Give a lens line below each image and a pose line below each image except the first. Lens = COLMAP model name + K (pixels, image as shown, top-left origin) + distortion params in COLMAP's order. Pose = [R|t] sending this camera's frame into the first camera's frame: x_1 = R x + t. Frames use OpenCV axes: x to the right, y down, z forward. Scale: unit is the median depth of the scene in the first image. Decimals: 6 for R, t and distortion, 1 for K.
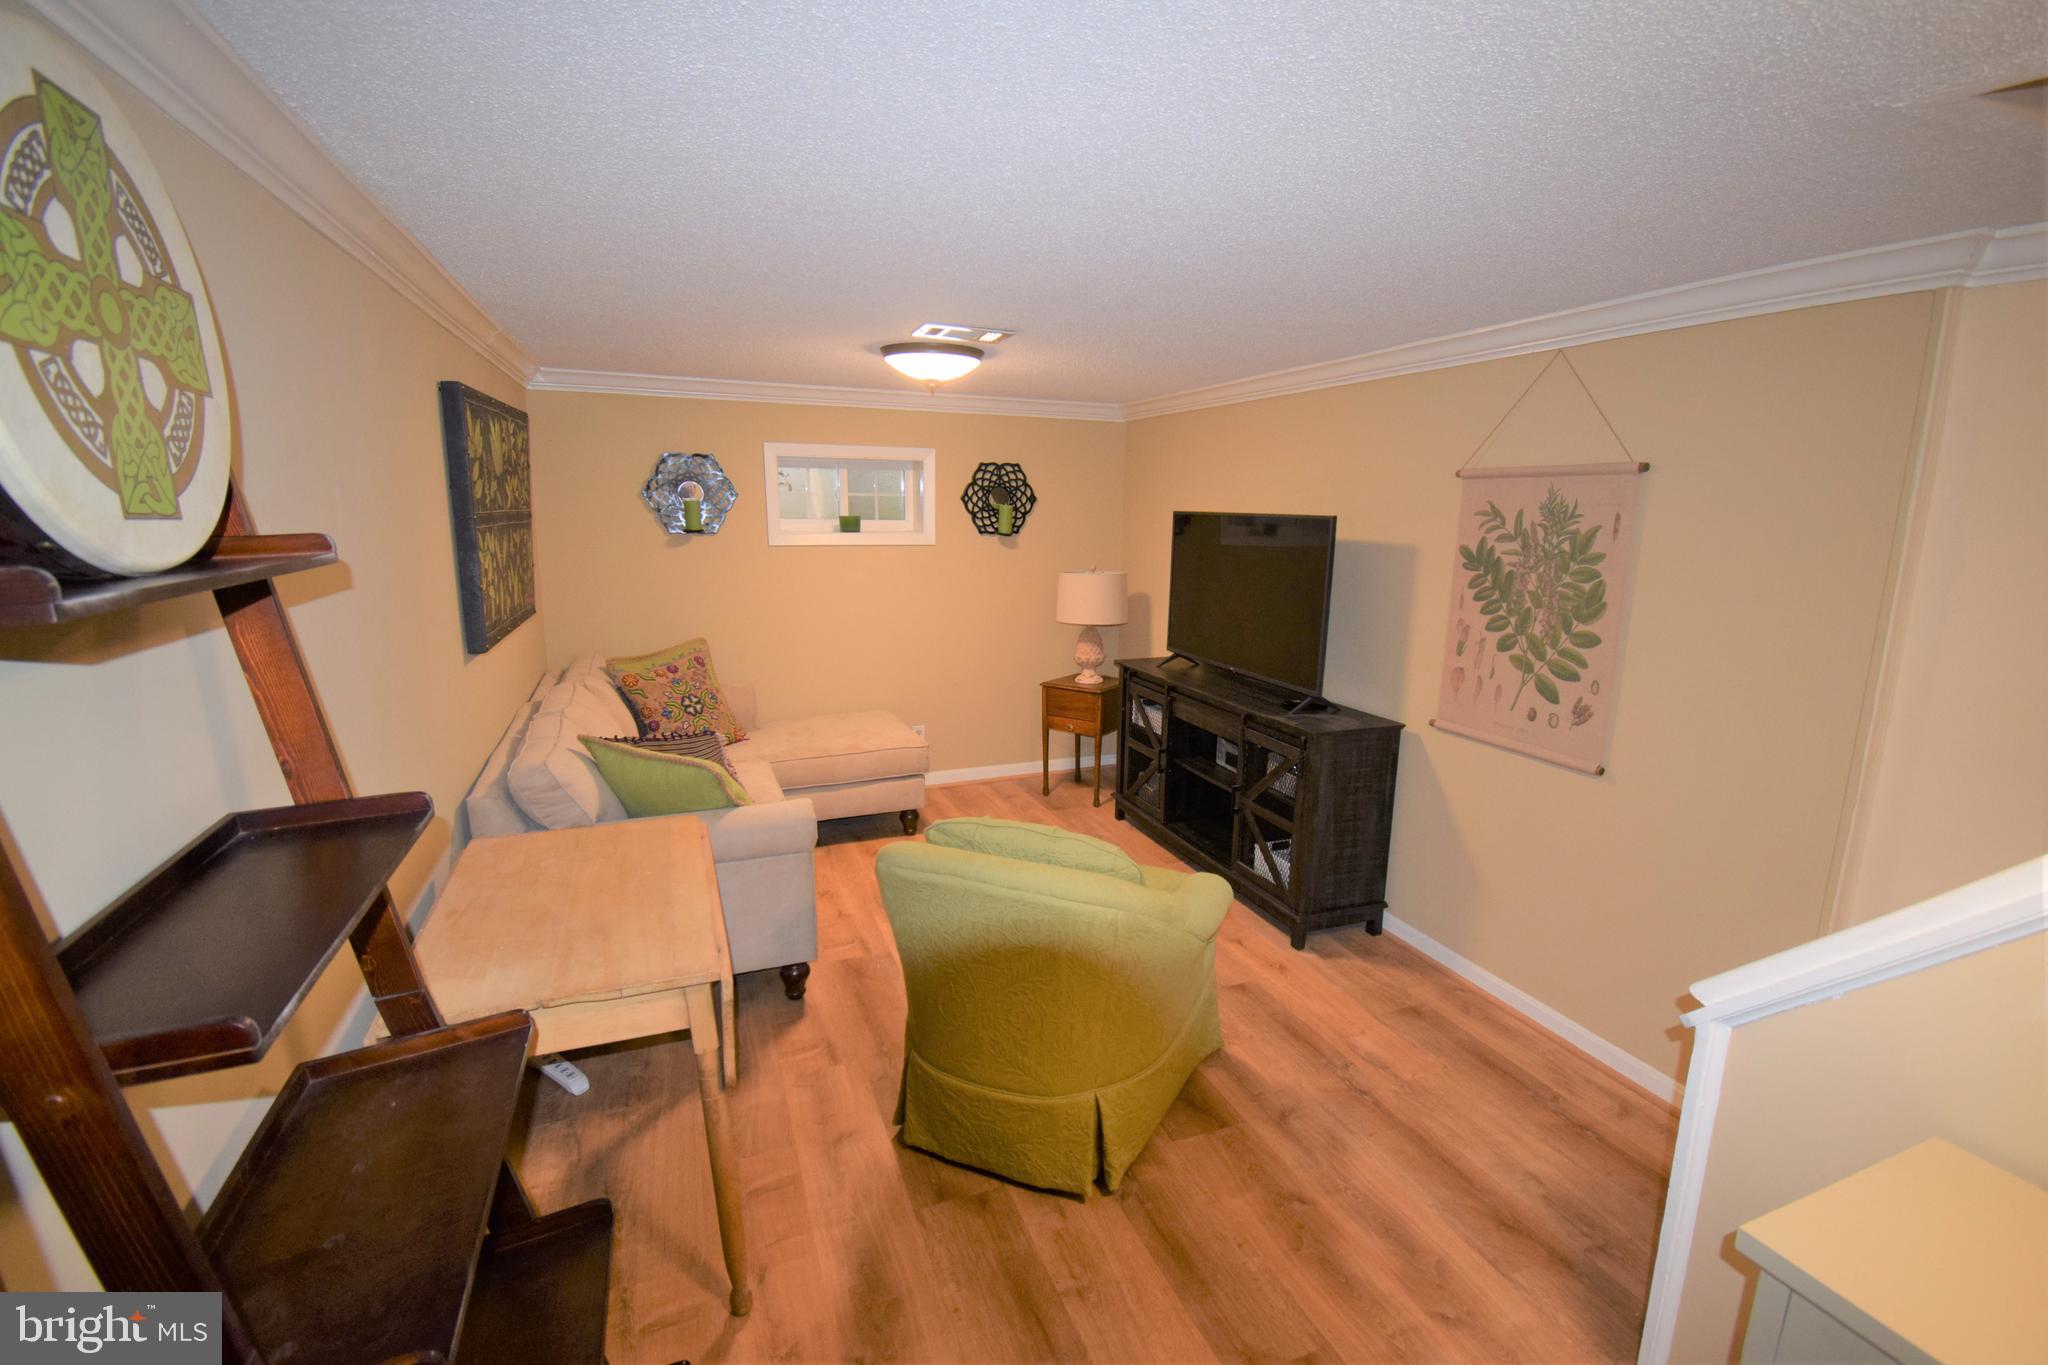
lens RADIAL K [[902.4, 0, 1030.9], [0, 902.4, 686.7], [0, 0, 1]] dist [0.012114, -0.021478]
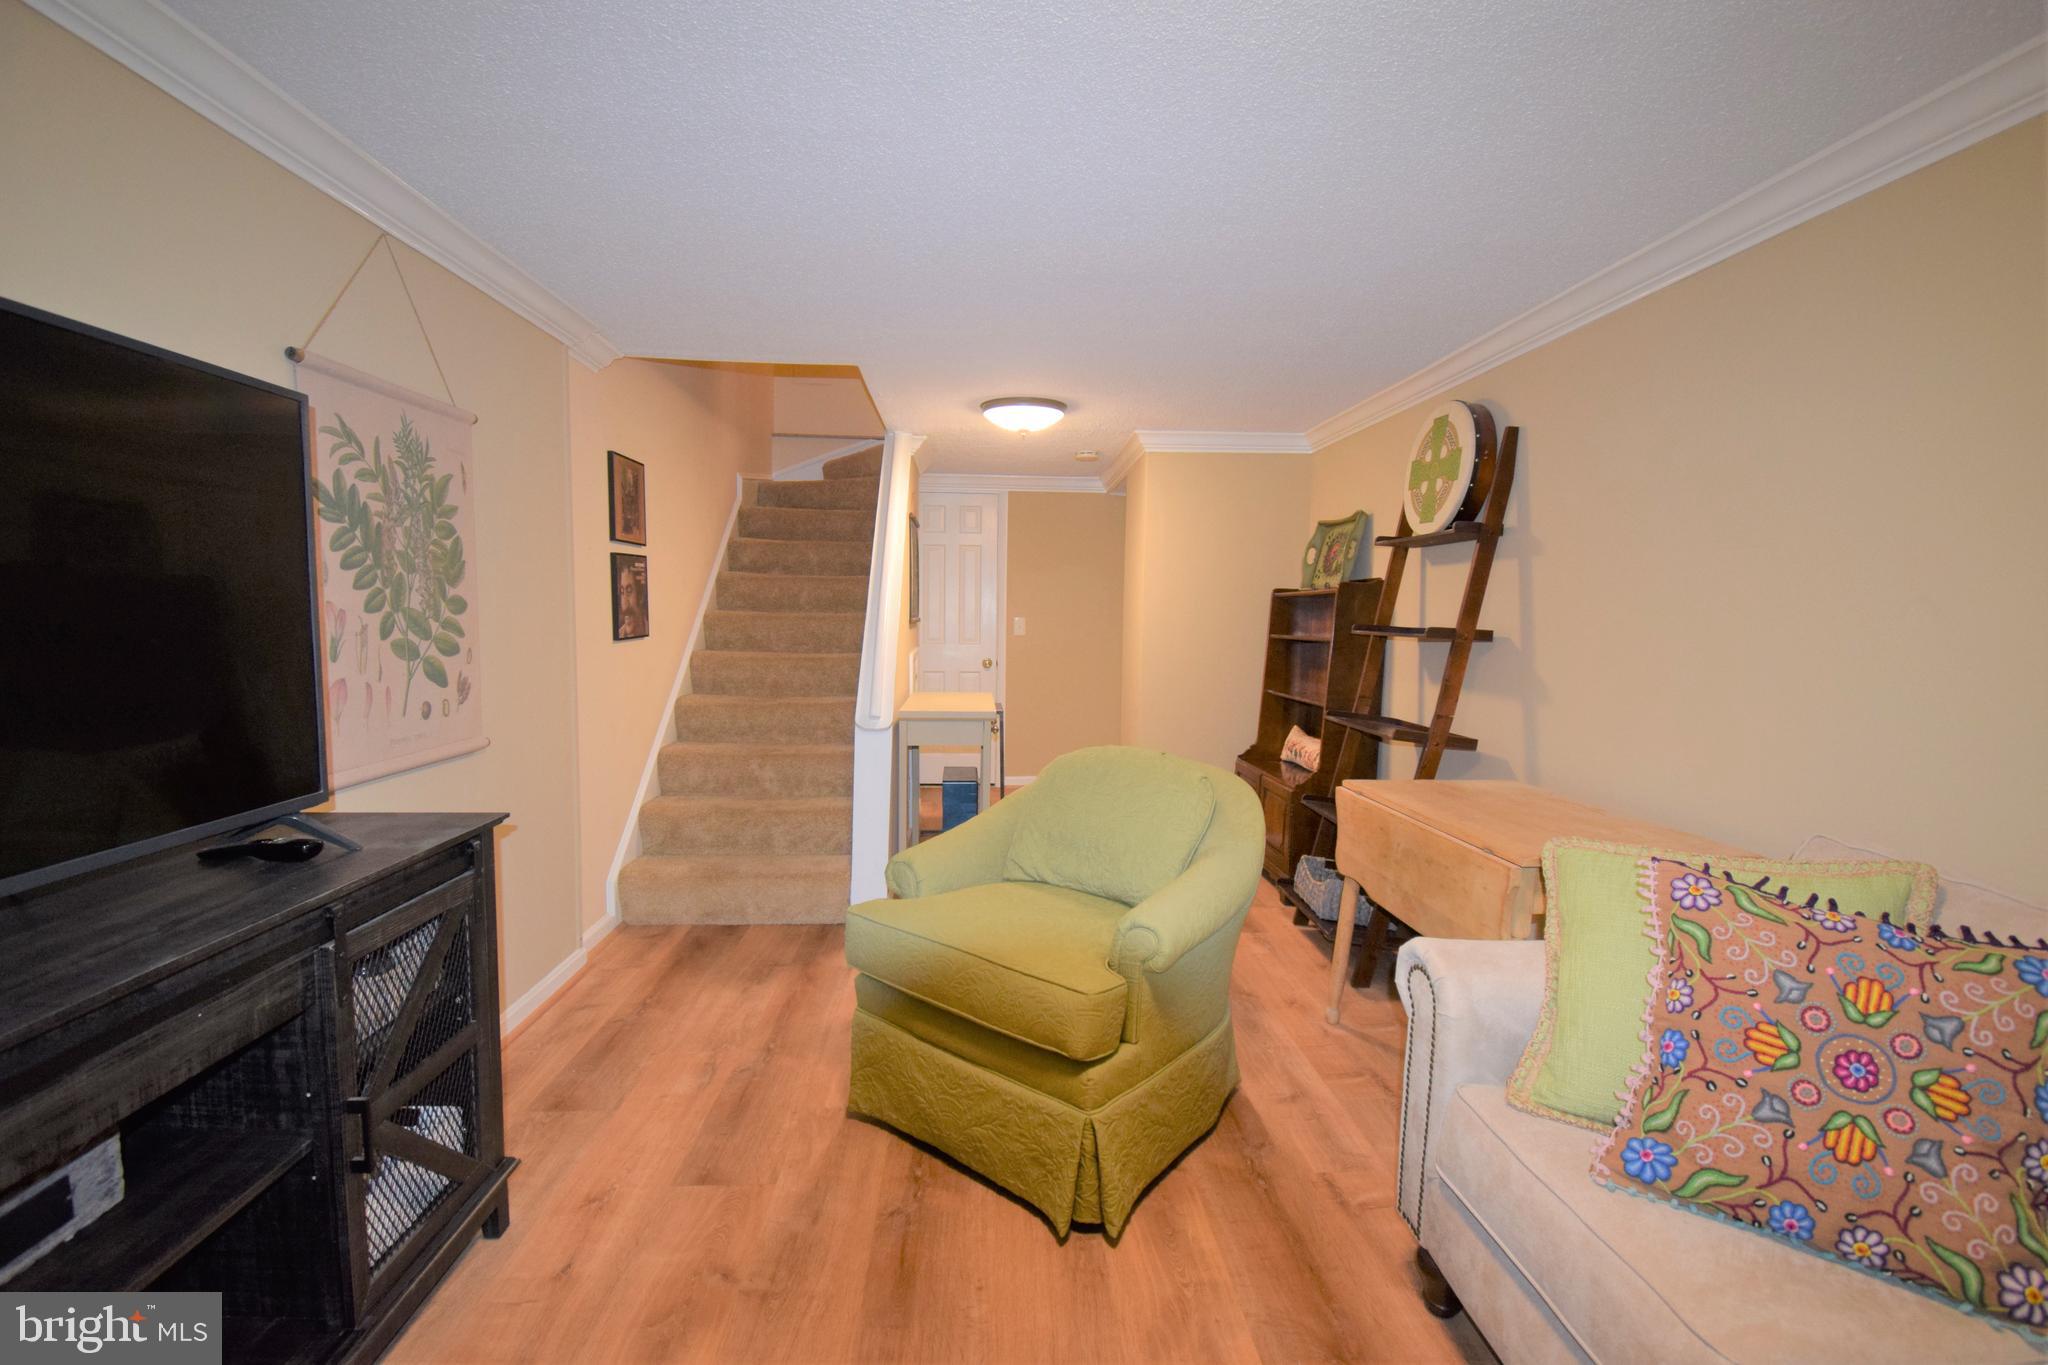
lens RADIAL K [[902.4, 0, 1030.3], [0, 902.4, 681.6], [0, 0, 1]] dist [0.012114, -0.021478]
pose [[-0.948848, -0.056604, 0.310617, -0.180568], [0.030491, 0.962773, 0.268586, -0.188407], [-0.314257, 0.264318, -0.911800, 1.560121]]
